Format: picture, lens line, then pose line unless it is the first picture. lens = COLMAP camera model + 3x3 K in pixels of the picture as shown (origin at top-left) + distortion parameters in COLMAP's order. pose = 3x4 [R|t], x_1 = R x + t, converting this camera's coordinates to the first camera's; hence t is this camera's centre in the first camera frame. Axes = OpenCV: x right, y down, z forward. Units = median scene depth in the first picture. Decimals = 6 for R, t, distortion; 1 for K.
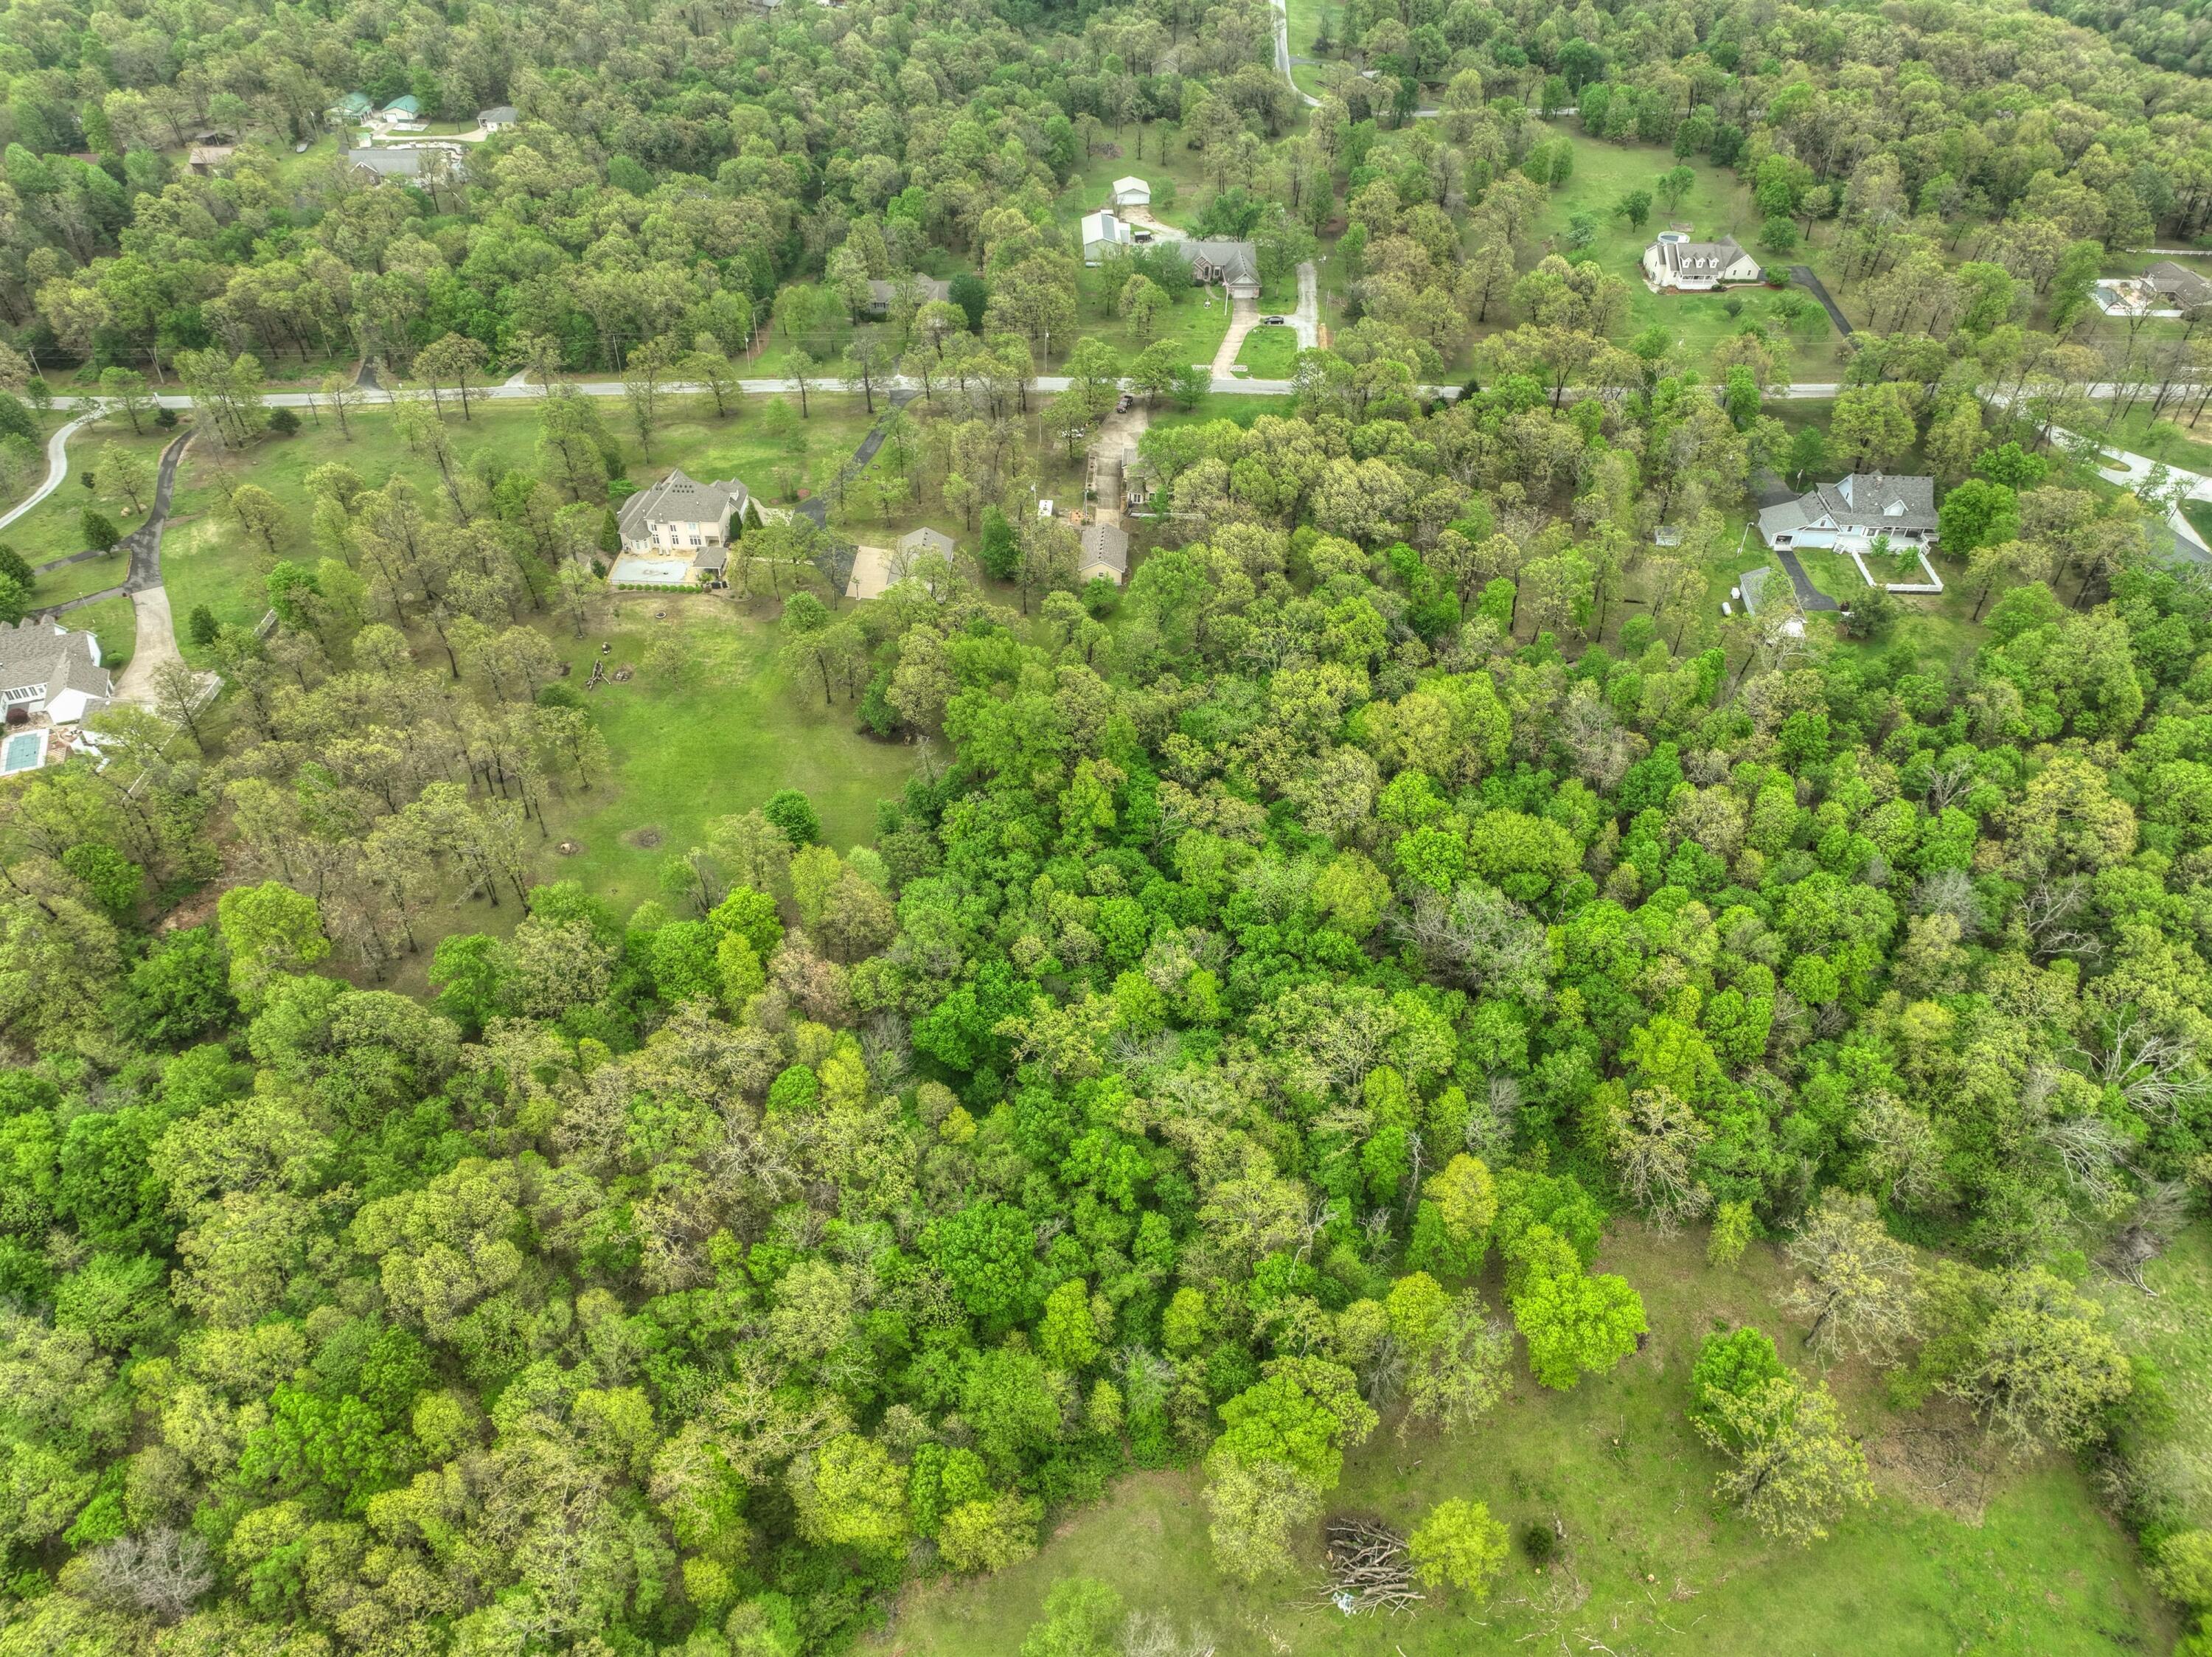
lens RADIAL K [[1560.3, 0, 1106.2], [0, 1560.3, 821.3], [0, 0, 1]] dist [-0.000800, 0.019937]
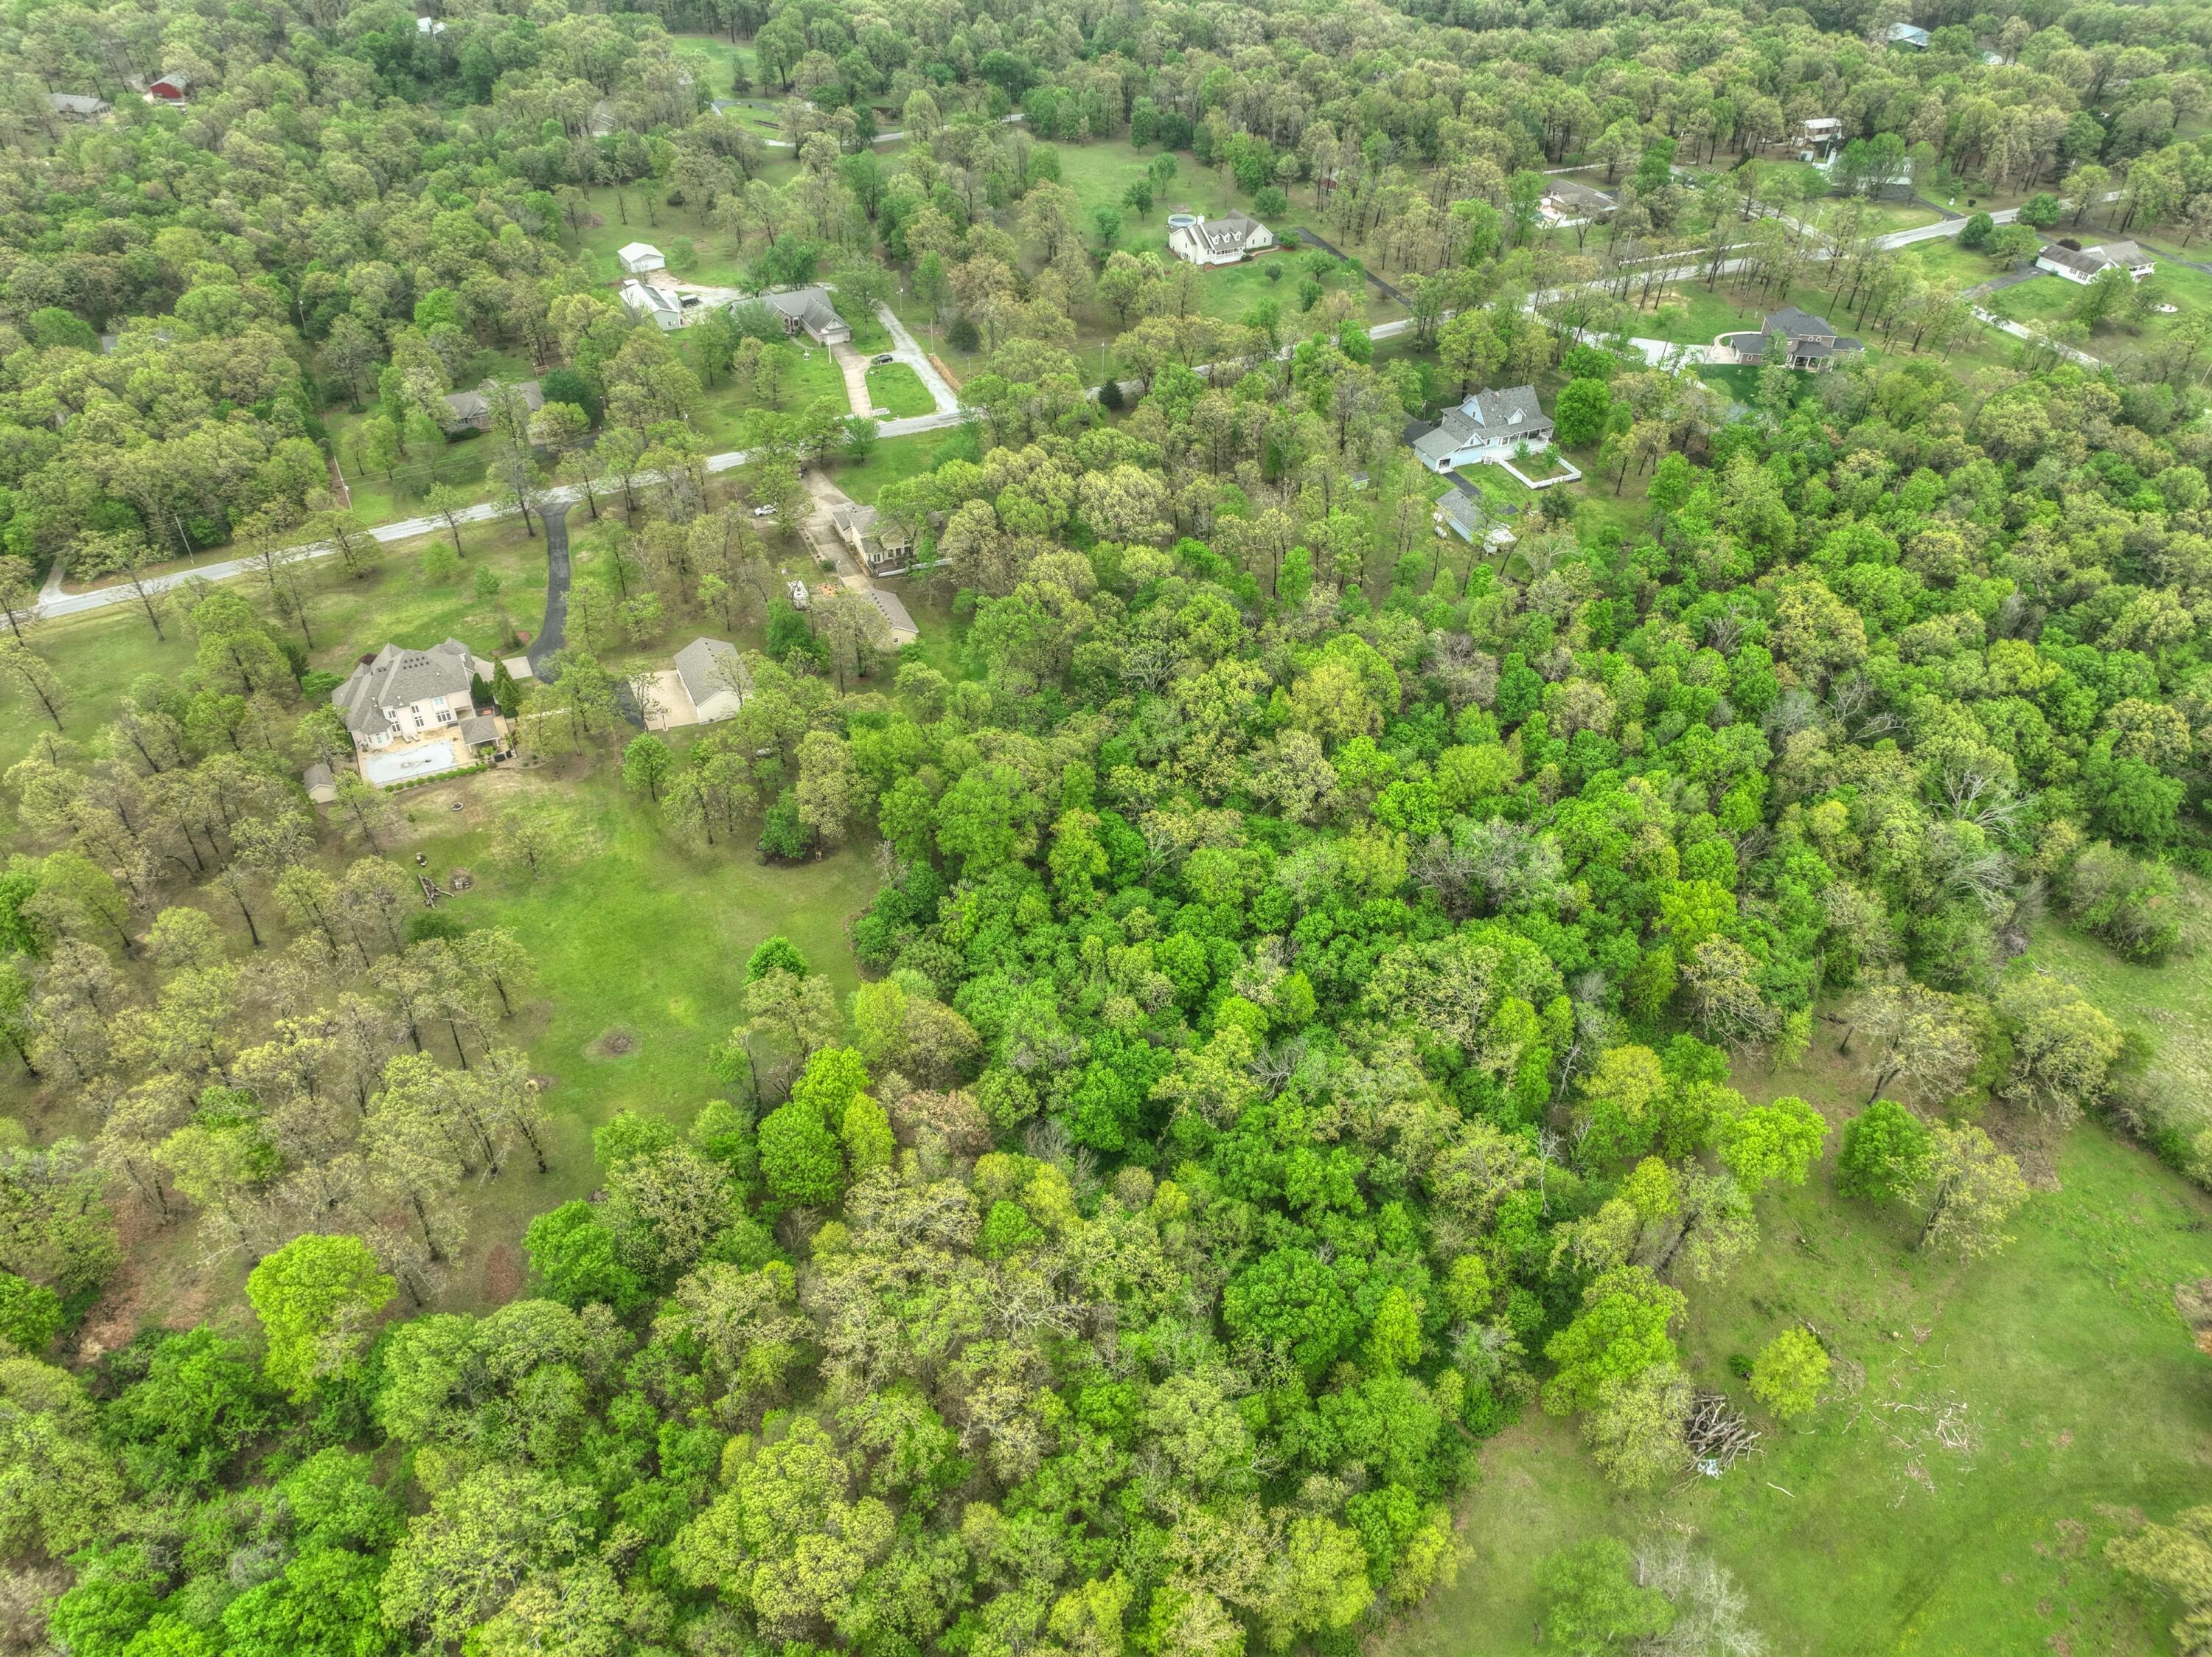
lens RADIAL K [[1560.3, 0, 1106.2], [0, 1560.3, 821.3], [0, 0, 1]] dist [-0.000800, 0.019937]
pose [[0.890527, -0.285423, 0.354252, -0.286938], [0.289495, 0.956227, 0.042698, -0.059149], [-0.350932, 0.064531, 0.934175, 0.061300]]
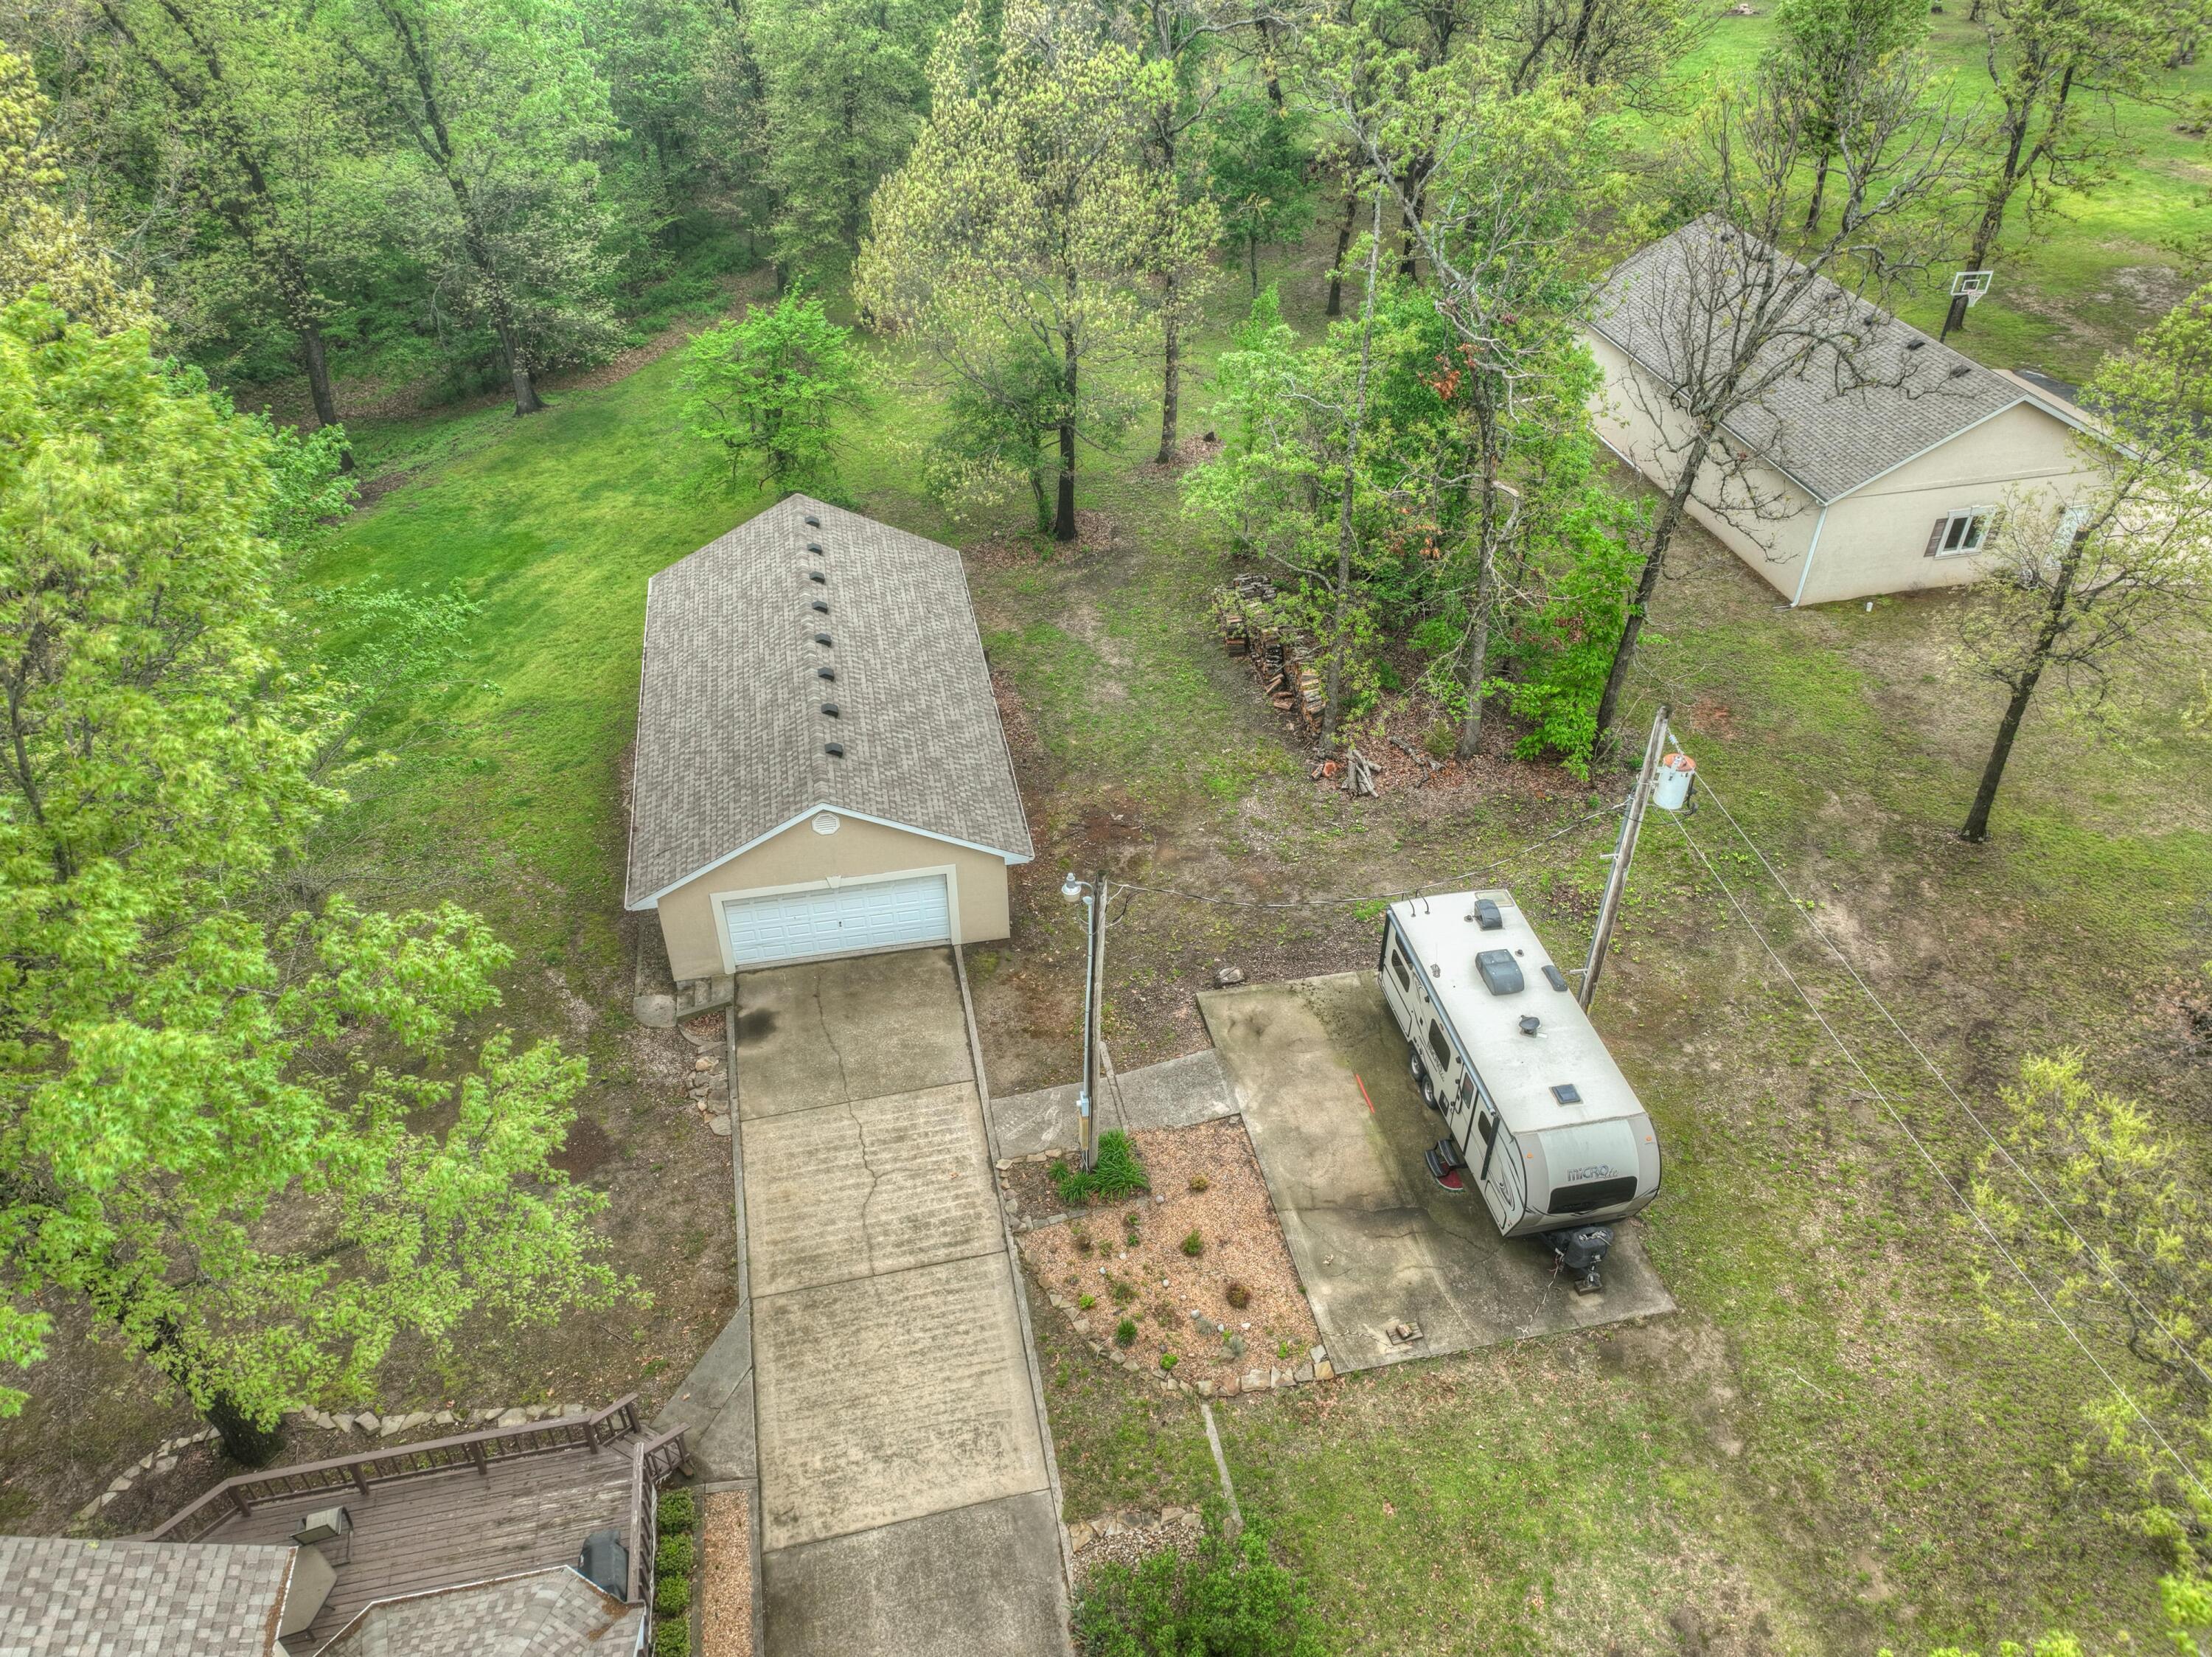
lens RADIAL K [[1560.3, 0, 1106.2], [0, 1560.3, 821.3], [0, 0, 1]] dist [-0.000800, 0.019937]
pose [[-0.968079, 0.135370, -0.210948, 0.004016], [-0.177155, 0.225841, 0.957921, -0.334326], [0.177314, 0.964713, -0.194650, 1.154722]]
